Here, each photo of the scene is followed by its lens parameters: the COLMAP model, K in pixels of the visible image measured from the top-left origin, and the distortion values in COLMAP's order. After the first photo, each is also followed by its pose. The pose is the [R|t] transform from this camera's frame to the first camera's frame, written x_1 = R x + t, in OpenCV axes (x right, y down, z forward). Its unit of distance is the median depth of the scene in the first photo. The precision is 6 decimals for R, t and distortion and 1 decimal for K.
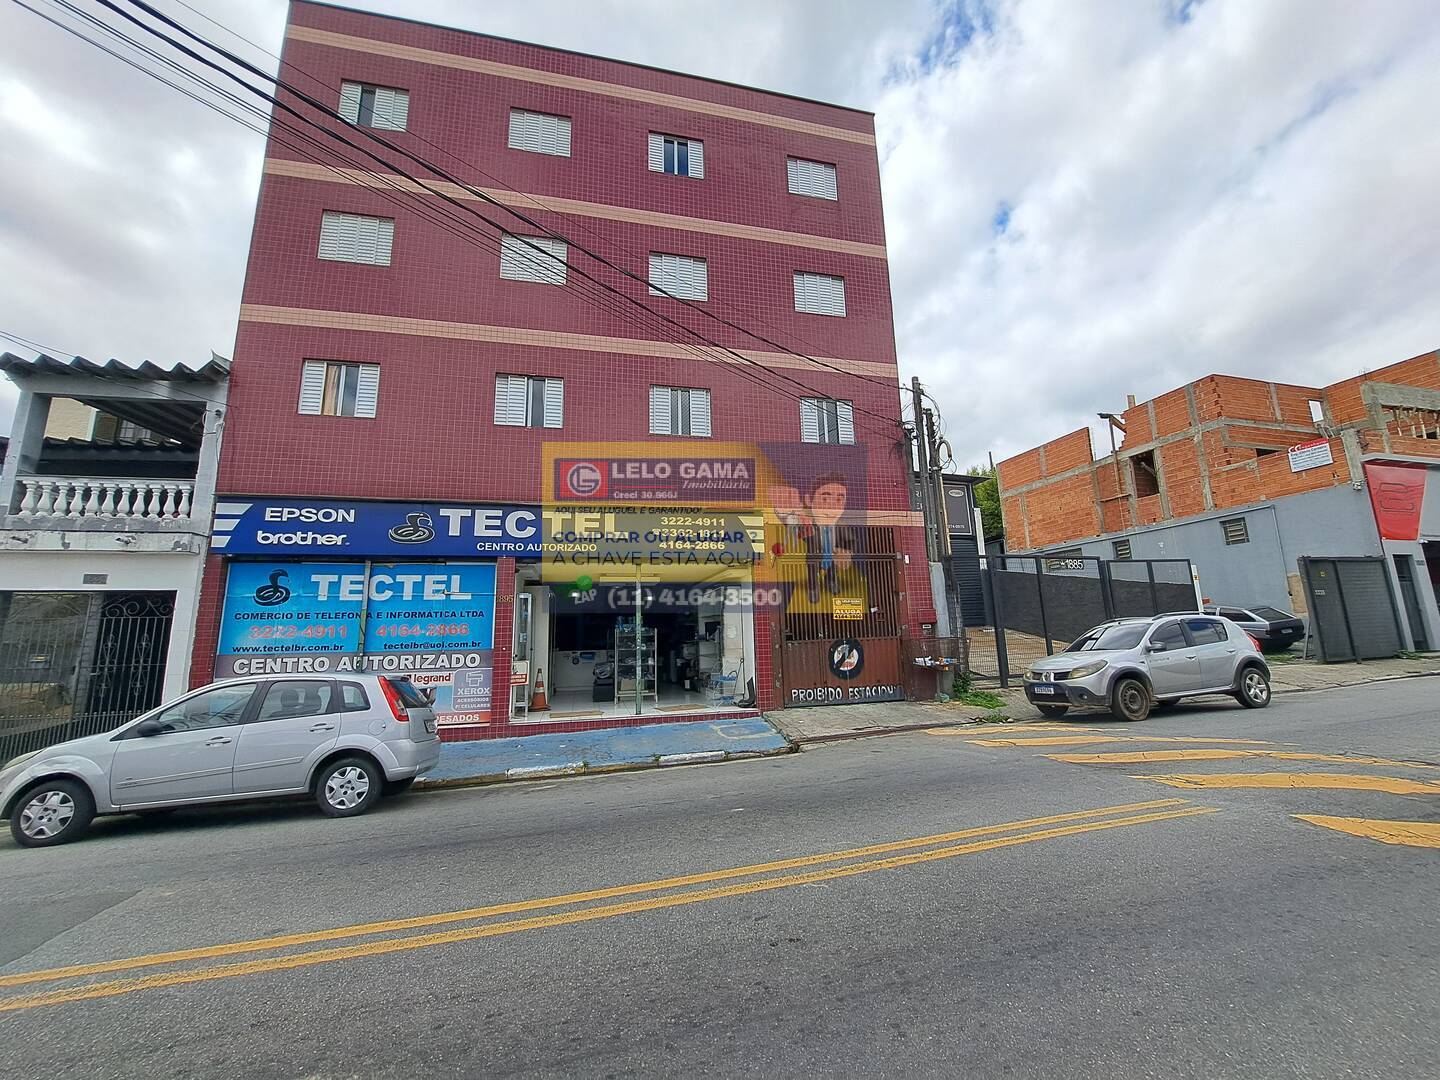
lens RADIAL K [[575.6, 0, 720.9], [0, 575.6, 532.2], [0, 0, 1]] dist [-0.020161, -0.000423]
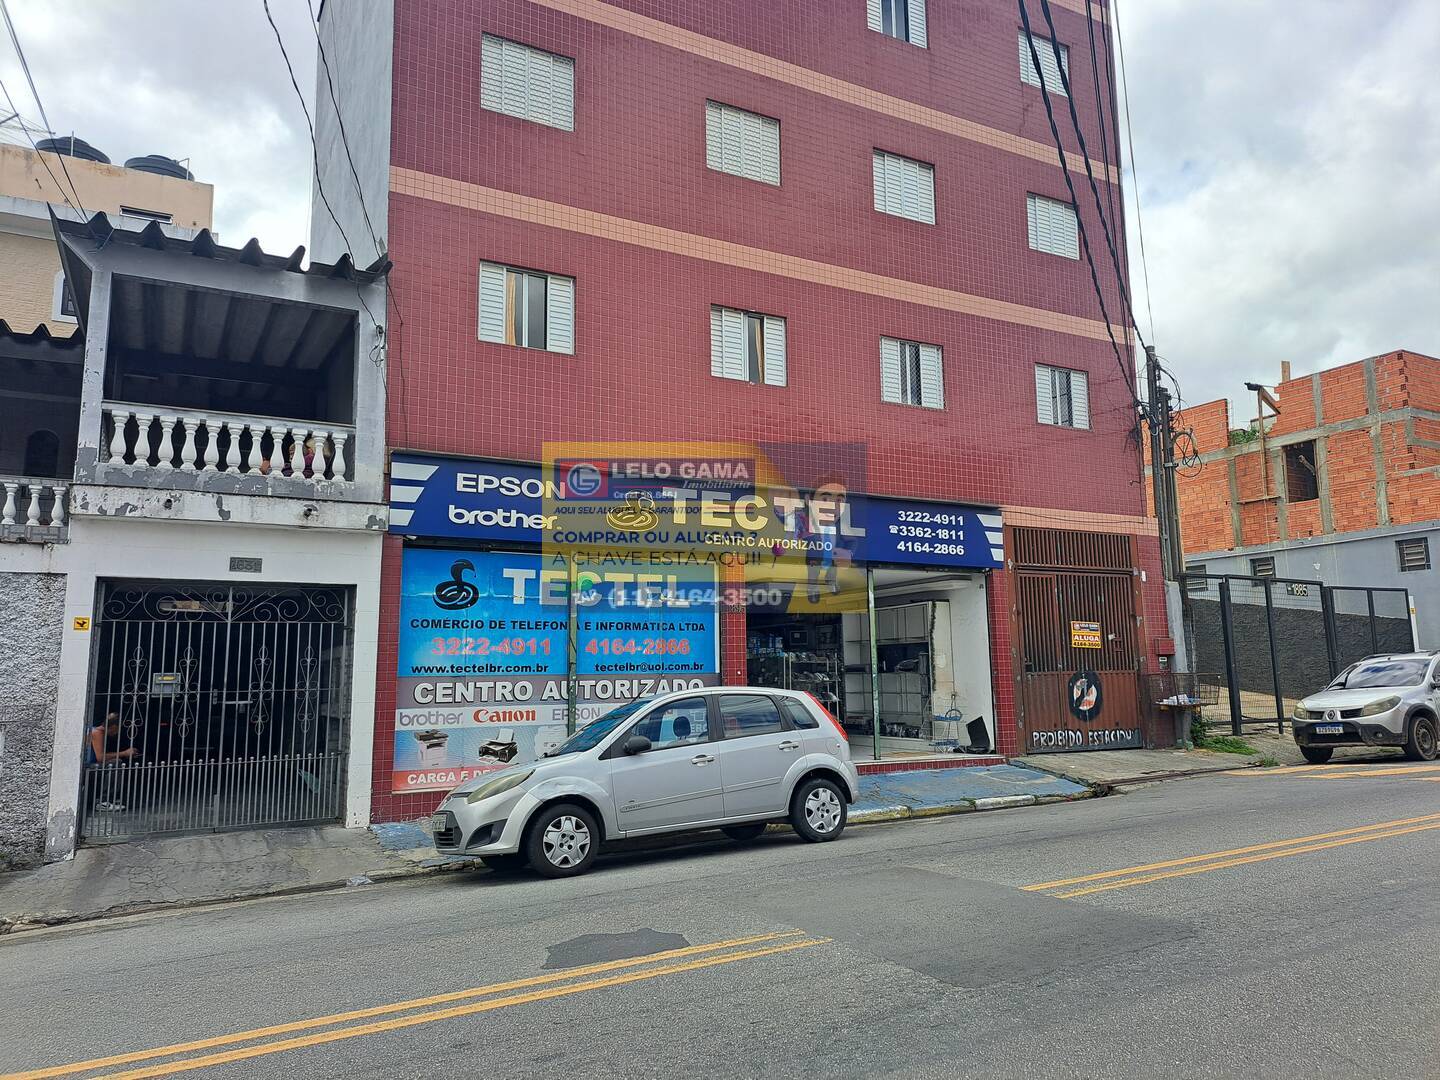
lens RADIAL K [[1032.1, 0, 720.0], [0, 1032.1, 540.0], [0, 0, 1]] dist [0.091984, -0.116420]
pose [[0.966833, 0.047026, 0.251041, -0.783876], [-0.054875, 0.998196, 0.024355, -0.008609], [-0.249443, -0.037323, 0.967670, -0.344191]]
